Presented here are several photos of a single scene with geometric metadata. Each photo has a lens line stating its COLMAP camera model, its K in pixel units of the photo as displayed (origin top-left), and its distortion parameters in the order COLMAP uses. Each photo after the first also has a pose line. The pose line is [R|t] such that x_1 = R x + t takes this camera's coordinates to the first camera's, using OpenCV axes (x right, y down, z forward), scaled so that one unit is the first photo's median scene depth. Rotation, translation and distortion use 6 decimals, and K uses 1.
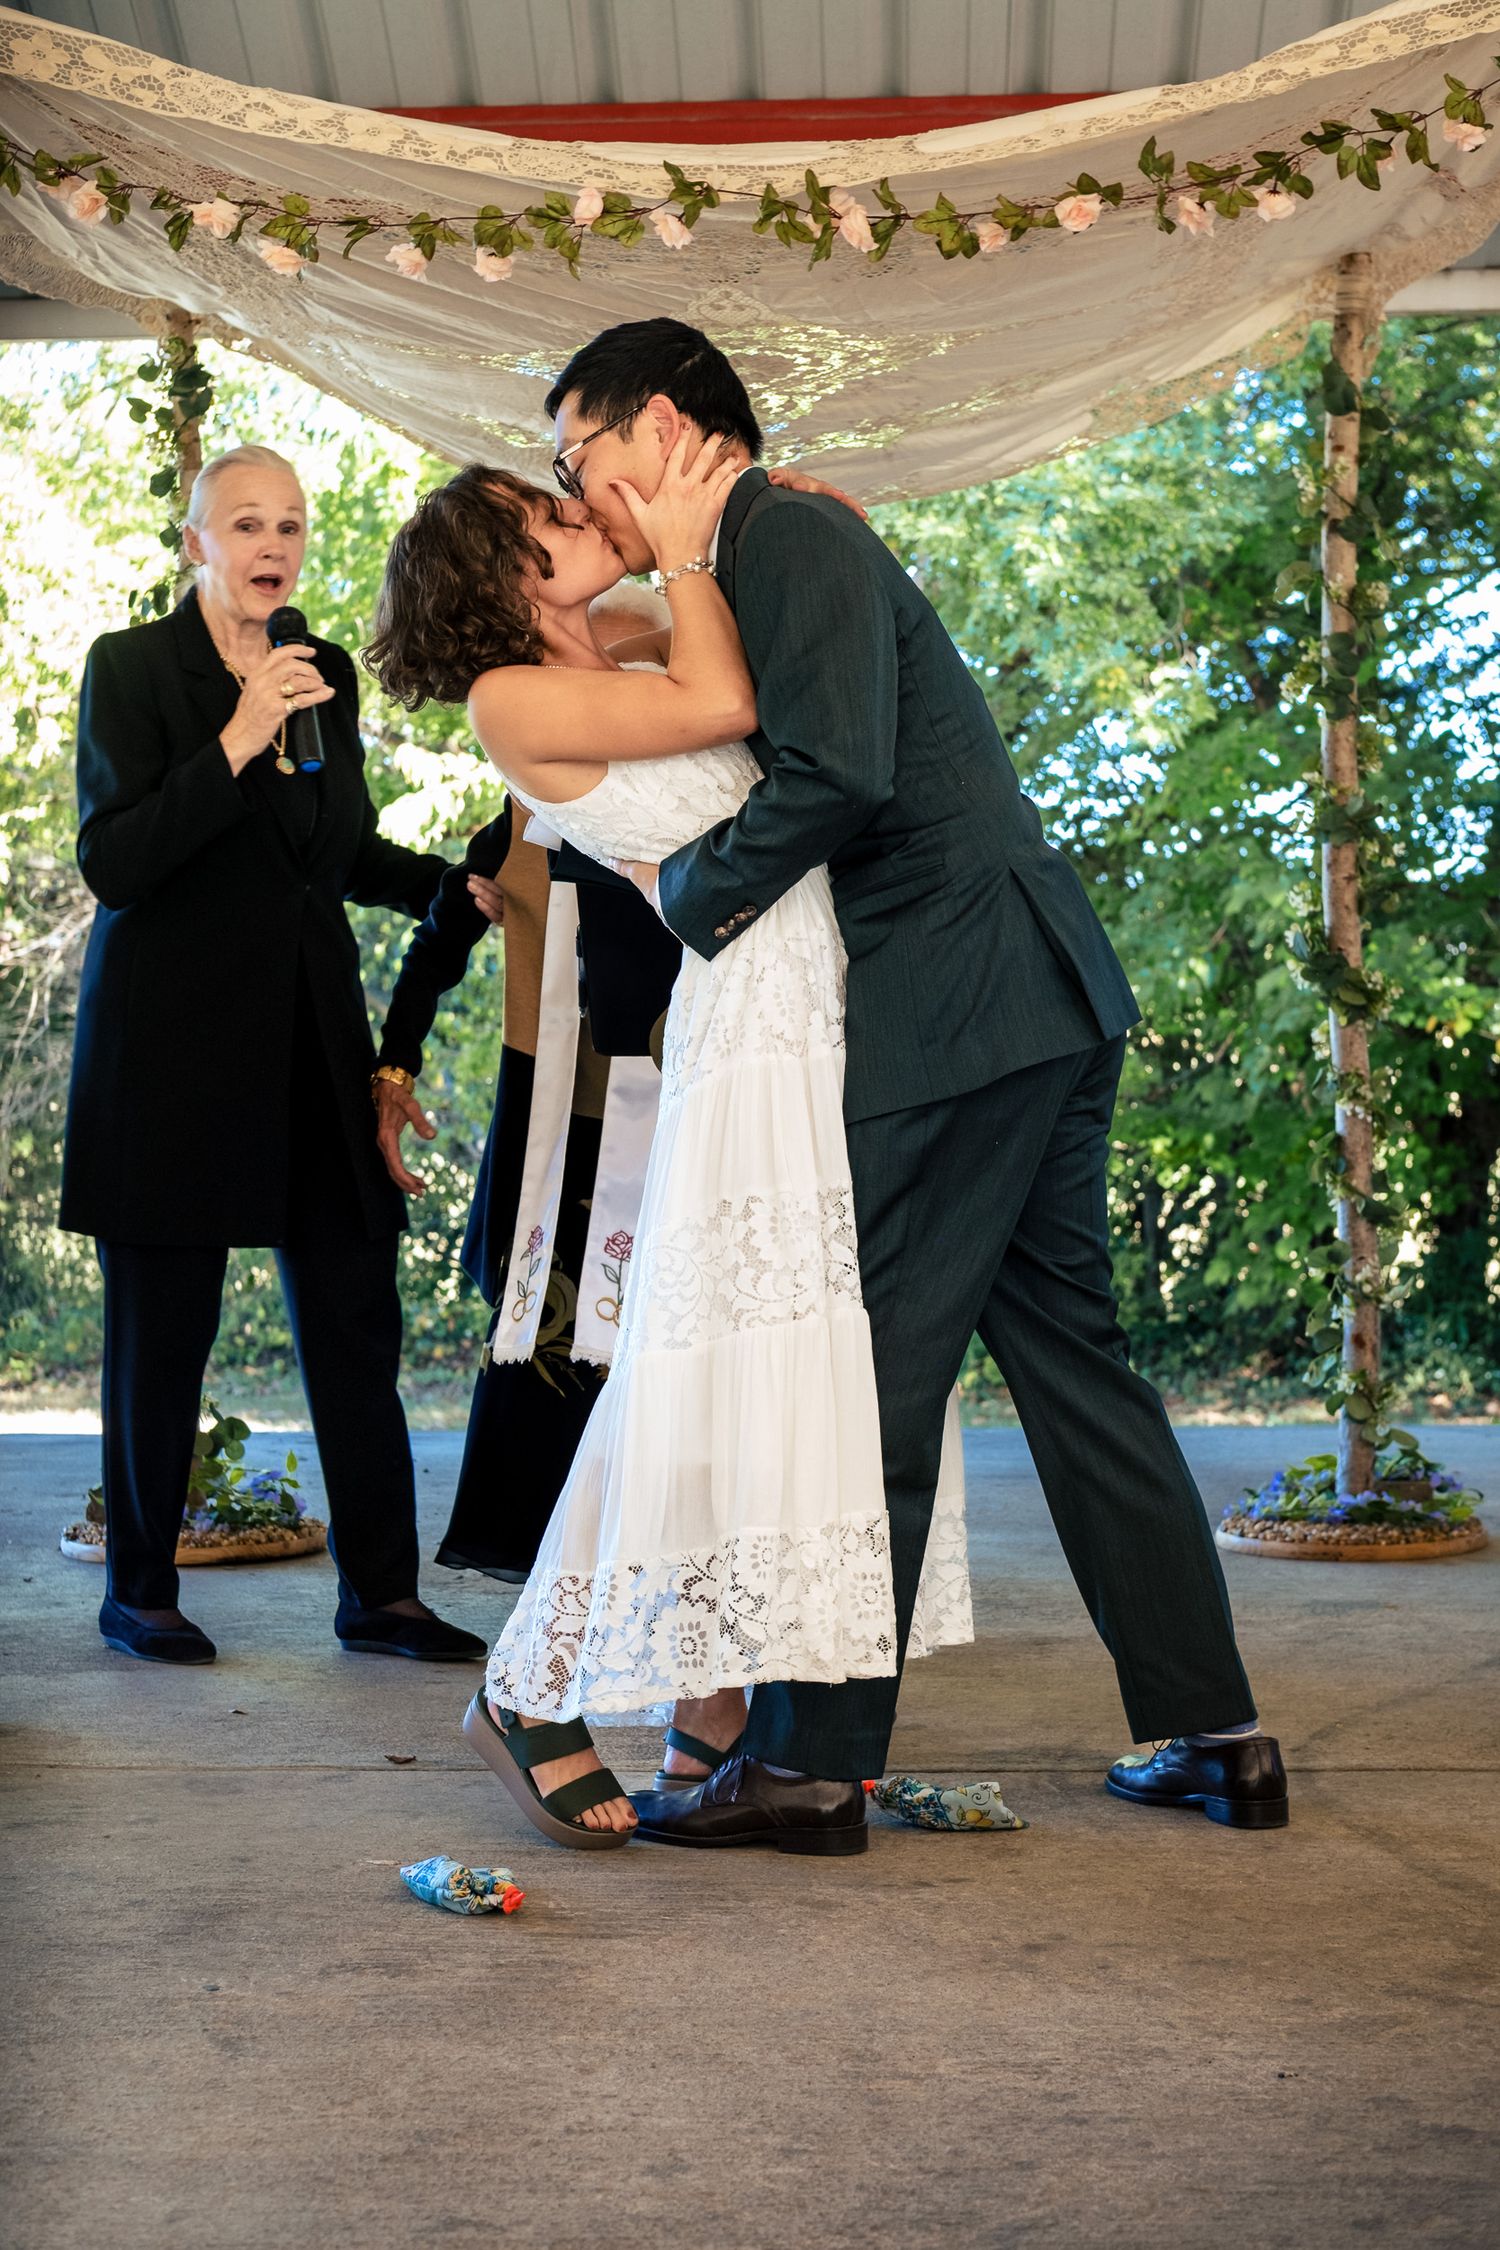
lens RADIAL K [[4414.3, 0, 682.8], [0, 4414.3, 1236.5], [0, 0, 1]] dist [-0.359046, 2.145264]
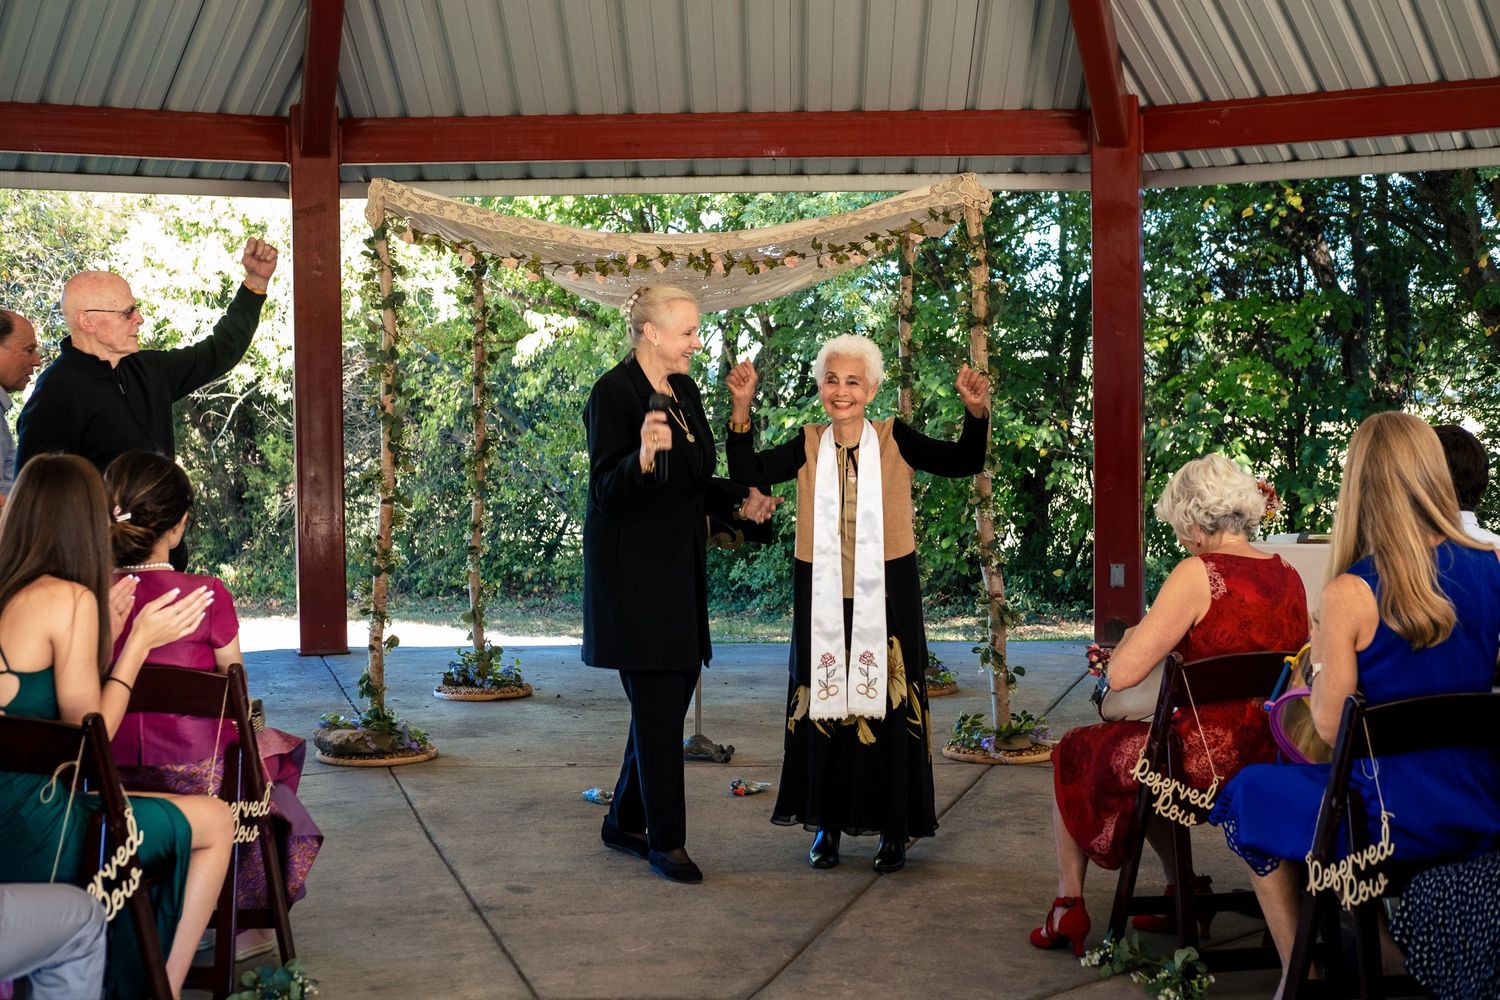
lens RADIAL K [[2860.8, 0, 803.6], [0, 2860.8, 500.0], [0, 0, 1]] dist [-0.279449, 1.654662]
pose [[0.998606, -0.003465, 0.052664, -0.006143], [0.003042, 0.999962, 0.008117, -0.067348], [-0.052690, -0.007945, 0.998579, -0.821529]]
